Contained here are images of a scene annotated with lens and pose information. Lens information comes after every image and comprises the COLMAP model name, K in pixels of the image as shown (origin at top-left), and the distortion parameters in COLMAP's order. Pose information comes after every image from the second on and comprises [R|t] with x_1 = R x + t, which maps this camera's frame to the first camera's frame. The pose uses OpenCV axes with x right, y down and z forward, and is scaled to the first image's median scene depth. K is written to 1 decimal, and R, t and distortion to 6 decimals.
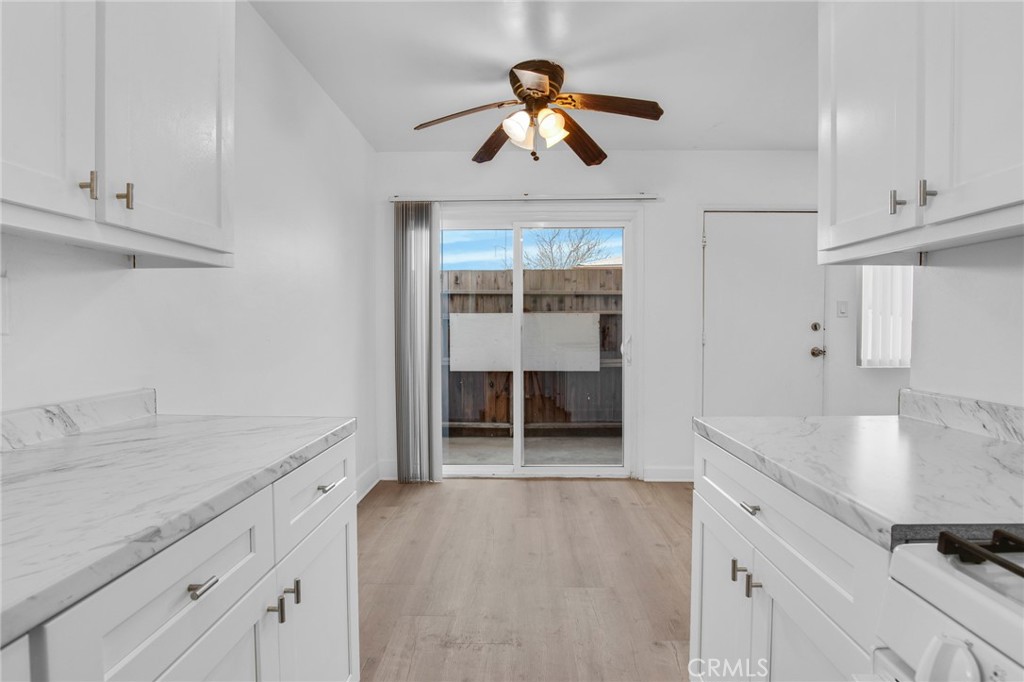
lens RADIAL K [[479.0, 0, 513.7], [0, 479.0, 340.9], [0, 0, 1]] dist [-0.028469, 0.001423]
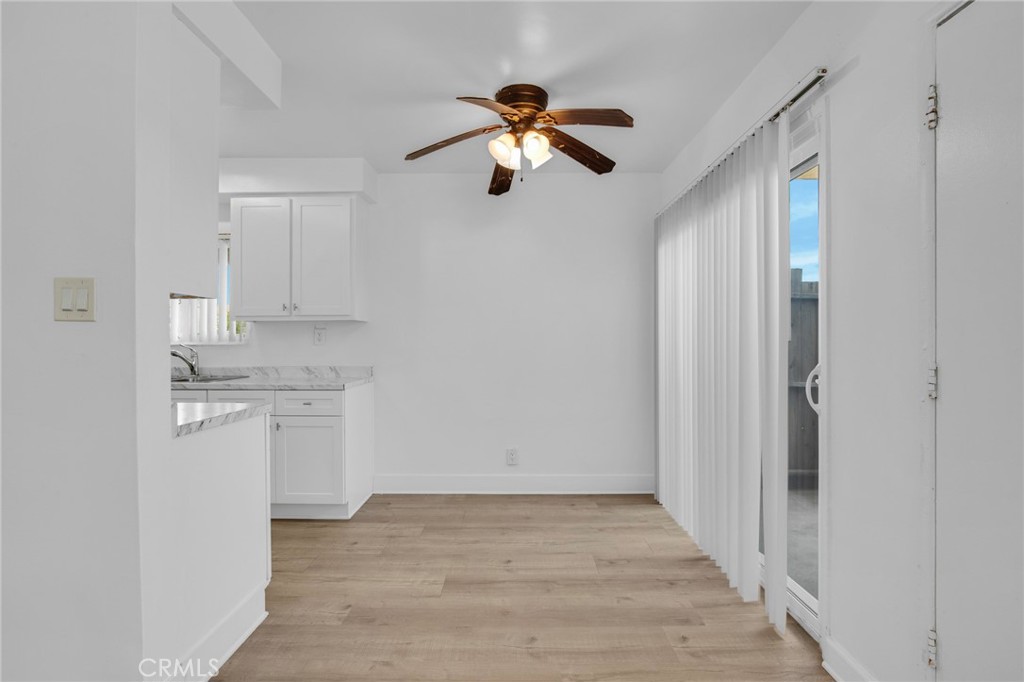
lens RADIAL K [[479.0, 0, 513.7], [0, 479.0, 340.9], [0, 0, 1]] dist [-0.028469, 0.001423]
pose [[0.019492, -0.001450, -0.999809, 2.368417], [-0.028679, 0.999587, -0.002008, -0.072961], [0.999399, 0.028712, 0.019443, 2.145257]]
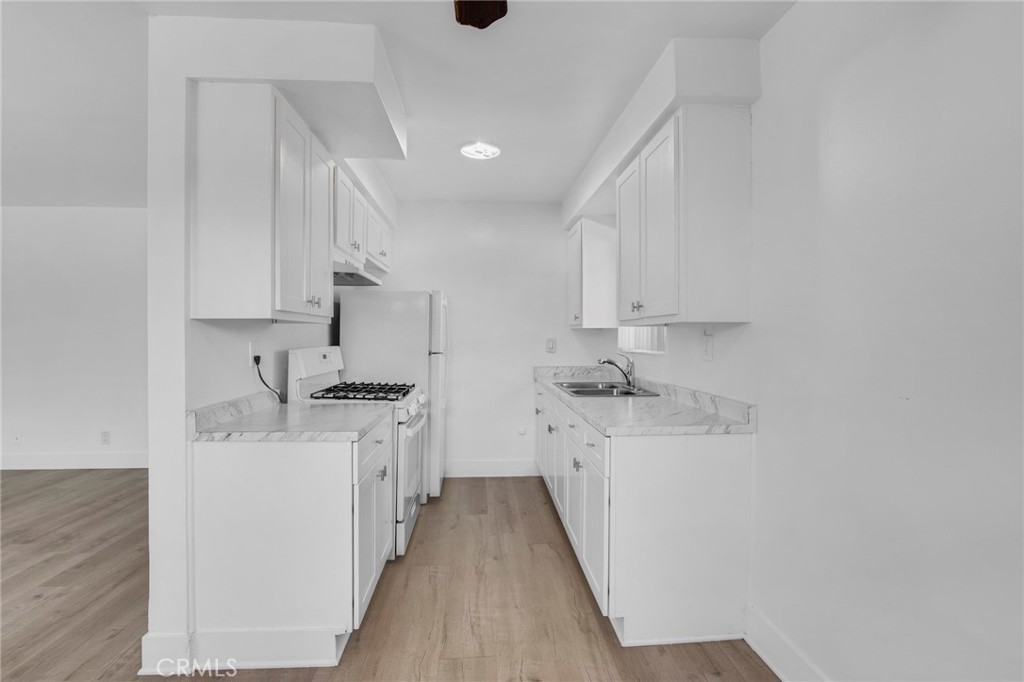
lens RADIAL K [[479.0, 0, 513.7], [0, 479.0, 340.9], [0, 0, 1]] dist [-0.028469, 0.001423]
pose [[-0.994853, -0.001244, -0.101323, 0.103656], [-0.005514, 0.999108, 0.041871, -0.182694], [0.101181, 0.042214, -0.993972, 2.888794]]
